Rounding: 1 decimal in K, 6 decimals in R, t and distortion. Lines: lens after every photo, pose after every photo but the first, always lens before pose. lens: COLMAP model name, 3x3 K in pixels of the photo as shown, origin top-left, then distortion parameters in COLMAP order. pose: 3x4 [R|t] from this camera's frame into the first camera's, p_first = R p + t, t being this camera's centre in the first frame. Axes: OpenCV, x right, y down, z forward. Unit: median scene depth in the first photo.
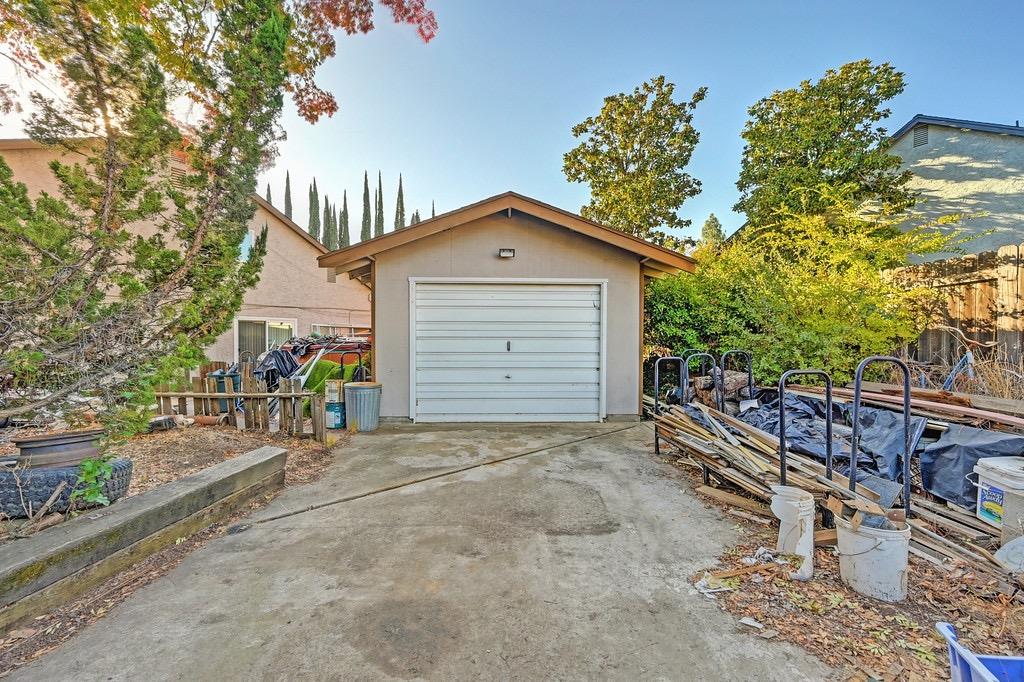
lens RADIAL K [[401.9, 0, 512.9], [0, 401.9, 344.2], [0, 0, 1]] dist [-0.000512, 0.000348]
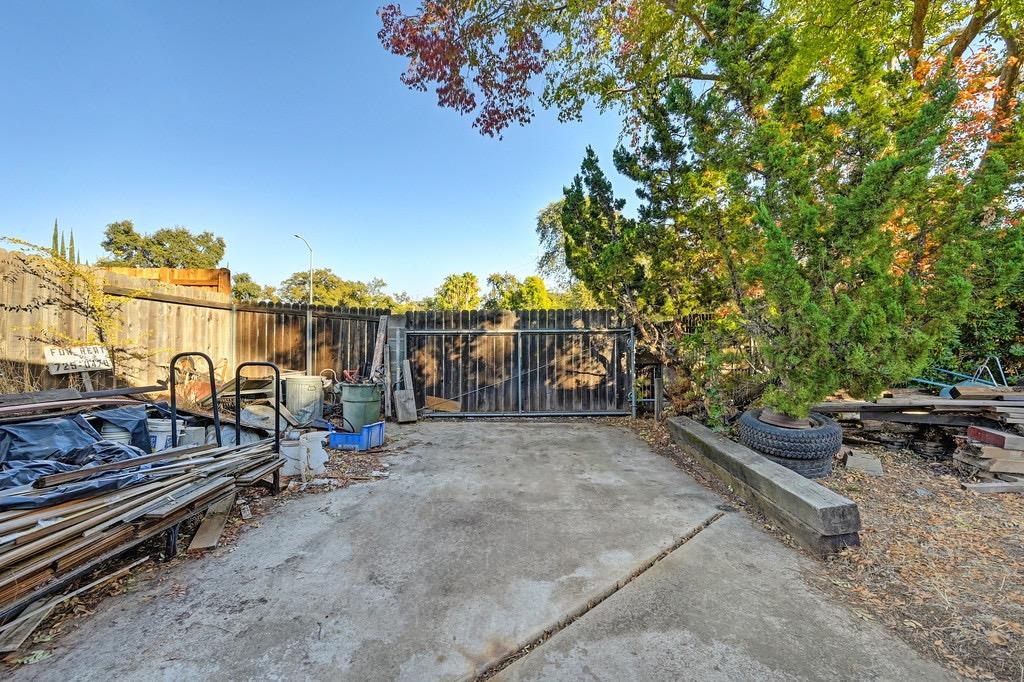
lens RADIAL K [[401.9, 0, 512.9], [0, 401.9, 339.8], [0, 0, 1]] dist [-0.000512, 0.000348]
pose [[-0.999817, -0.002625, 0.018970, -0.109820], [-0.002733, 0.999980, -0.005658, -0.002547], [-0.018955, -0.005709, -0.999804, 2.144035]]
